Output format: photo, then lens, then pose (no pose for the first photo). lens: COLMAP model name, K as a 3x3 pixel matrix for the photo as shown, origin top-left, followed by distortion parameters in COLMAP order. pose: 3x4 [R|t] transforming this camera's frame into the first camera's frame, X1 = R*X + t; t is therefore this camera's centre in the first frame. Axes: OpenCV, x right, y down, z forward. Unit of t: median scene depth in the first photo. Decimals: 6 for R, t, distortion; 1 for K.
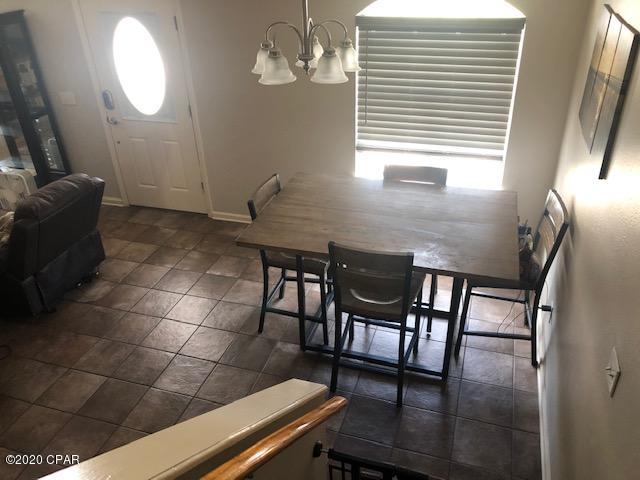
lens RADIAL K [[530.2, 0, 323.3], [0, 530.2, 237.2], [0, 0, 1]] dist [0.035170, -0.035204]
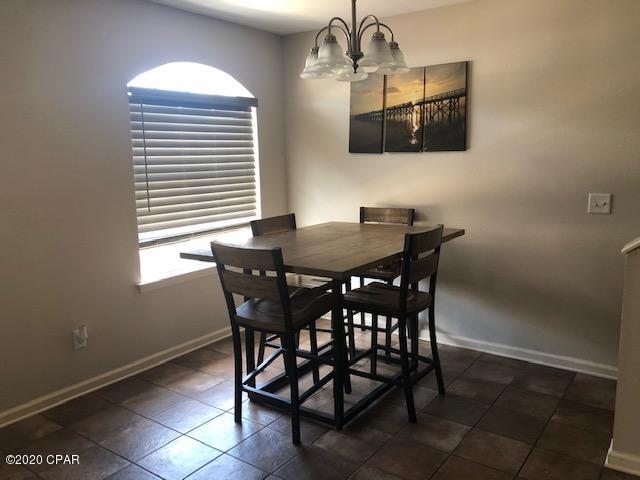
lens RADIAL K [[530.2, 0, 322.9], [0, 530.2, 240.8], [0, 0, 1]] dist [0.035170, -0.035204]
pose [[0.296437, -0.134738, 0.945500, -0.666535], [0.484161, 0.874557, -0.027167, -0.021683], [-0.823234, 0.465827, 0.324486, 0.561568]]
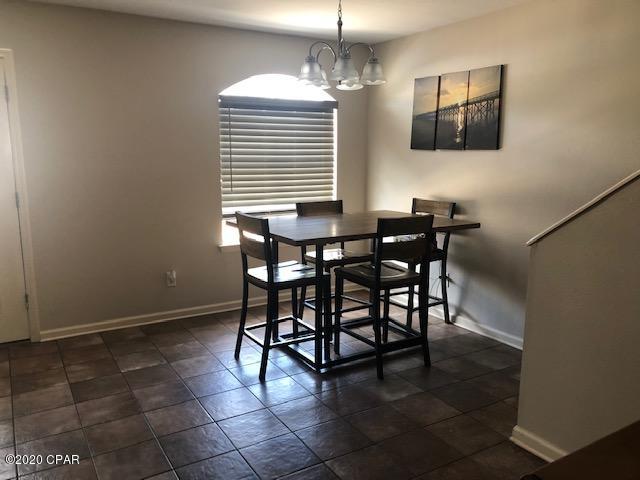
lens RADIAL K [[530.2, 0, 322.3], [0, 530.2, 243.7], [0, 0, 1]] dist [0.035170, -0.035204]
pose [[0.649648, -0.101804, 0.753388, -0.658798], [0.359013, 0.914614, -0.185987, 0.159683], [-0.670125, 0.391302, 0.630726, 0.252762]]
